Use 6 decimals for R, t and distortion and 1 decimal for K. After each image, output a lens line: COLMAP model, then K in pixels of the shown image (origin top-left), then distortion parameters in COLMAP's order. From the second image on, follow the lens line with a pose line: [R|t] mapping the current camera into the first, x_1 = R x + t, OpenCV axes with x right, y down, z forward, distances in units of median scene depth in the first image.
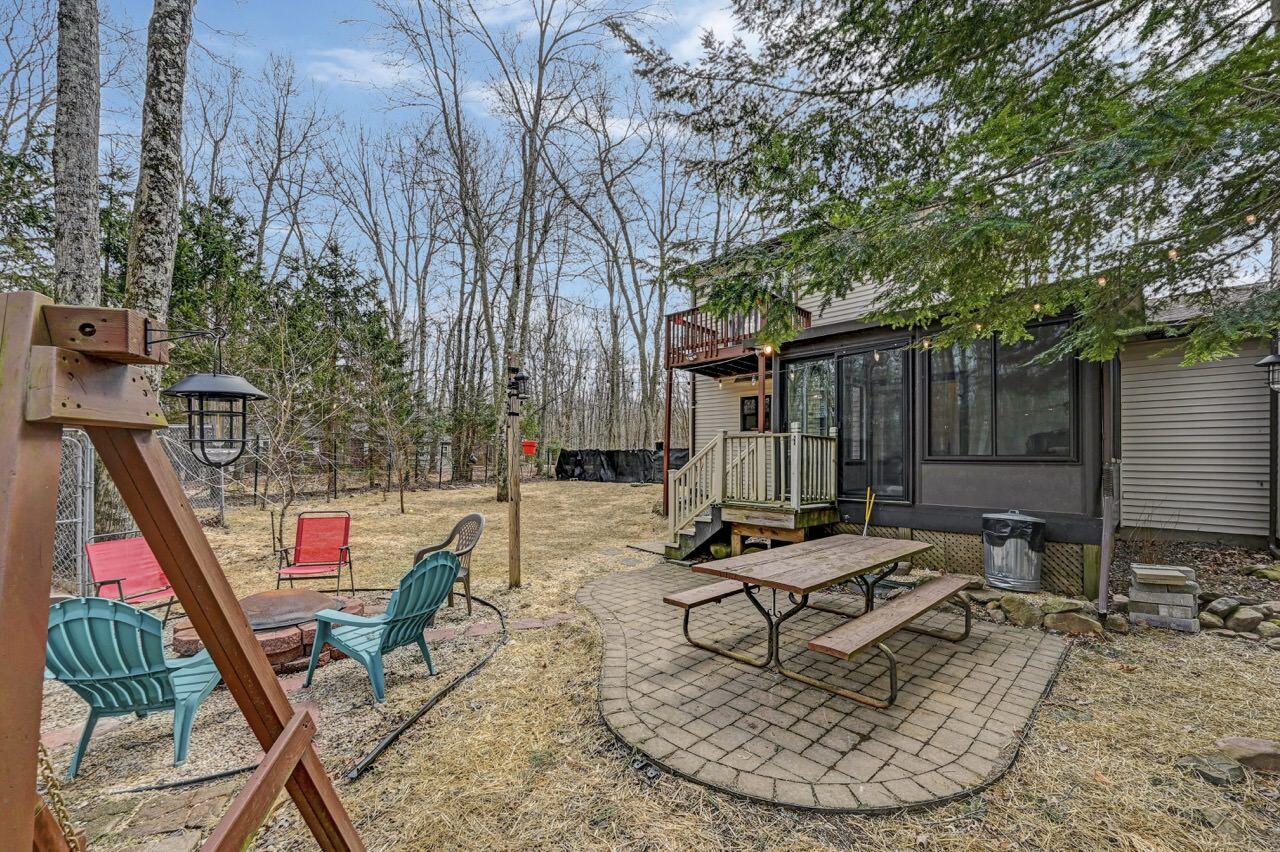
lens RADIAL K [[523.6, 0, 641.2], [0, 523.6, 434.4], [0, 0, 1]] dist [-0.000195, 0.000176]
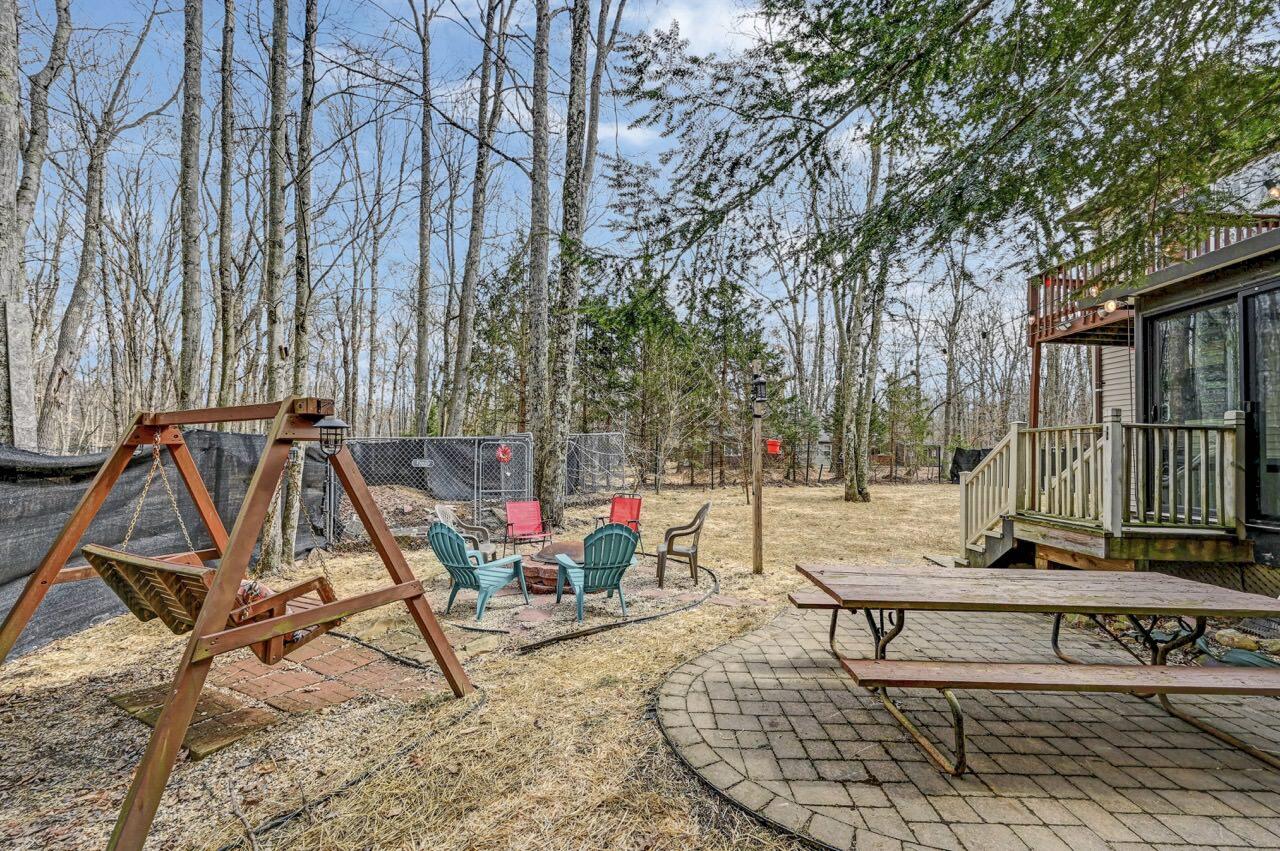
lens RADIAL K [[513.1, 0, 636.3], [0, 513.1, 425.5], [0, 0, 1]] dist [-0.000766, 0.000343]
pose [[0.699552, -0.036567, -0.713646, 0.339748], [0.024429, 0.999330, -0.027259, 0.003500], [0.714164, 0.001635, 0.699976, 0.057912]]
